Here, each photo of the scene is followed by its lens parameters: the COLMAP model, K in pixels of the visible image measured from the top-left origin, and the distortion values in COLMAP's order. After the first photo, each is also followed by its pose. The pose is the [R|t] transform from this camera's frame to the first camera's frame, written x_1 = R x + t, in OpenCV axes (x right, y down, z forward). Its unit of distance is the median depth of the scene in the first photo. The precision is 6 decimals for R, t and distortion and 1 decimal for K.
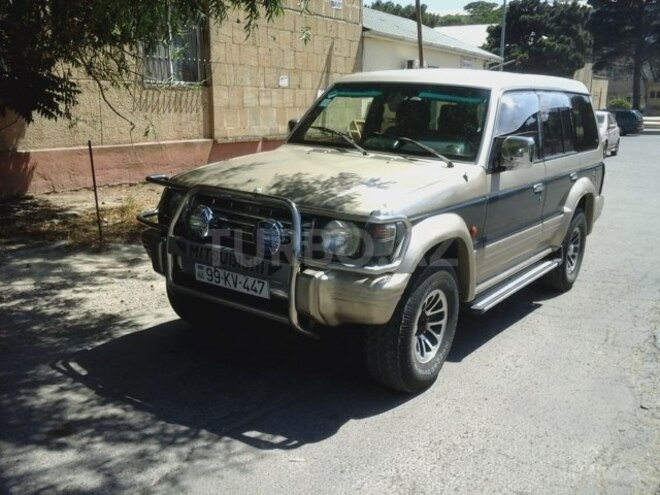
lens RADIAL K [[660.2, 0, 330.0], [0, 660.2, 247.5], [0, 0, 1]] dist [0.002159, -0.001274]
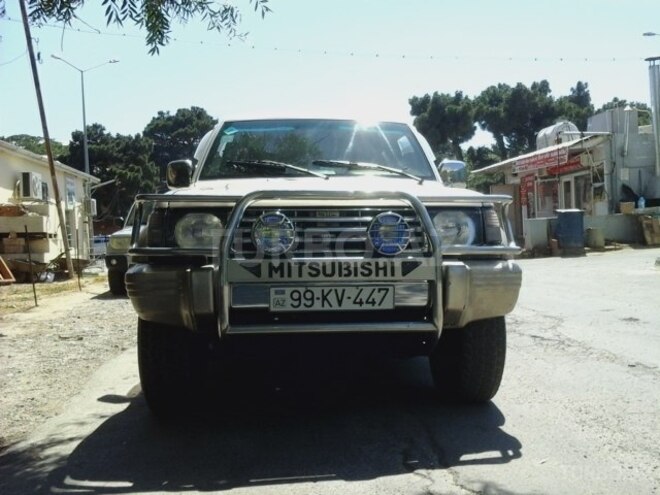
lens RADIAL K [[660.2, 0, 330.0], [0, 660.2, 247.5], [0, 0, 1]] dist [0.002159, -0.001274]
pose [[0.772359, -0.055617, 0.632747, -0.638841], [0.184911, 0.972702, -0.140213, 0.098659], [-0.607676, 0.225296, 0.761559, 0.368584]]
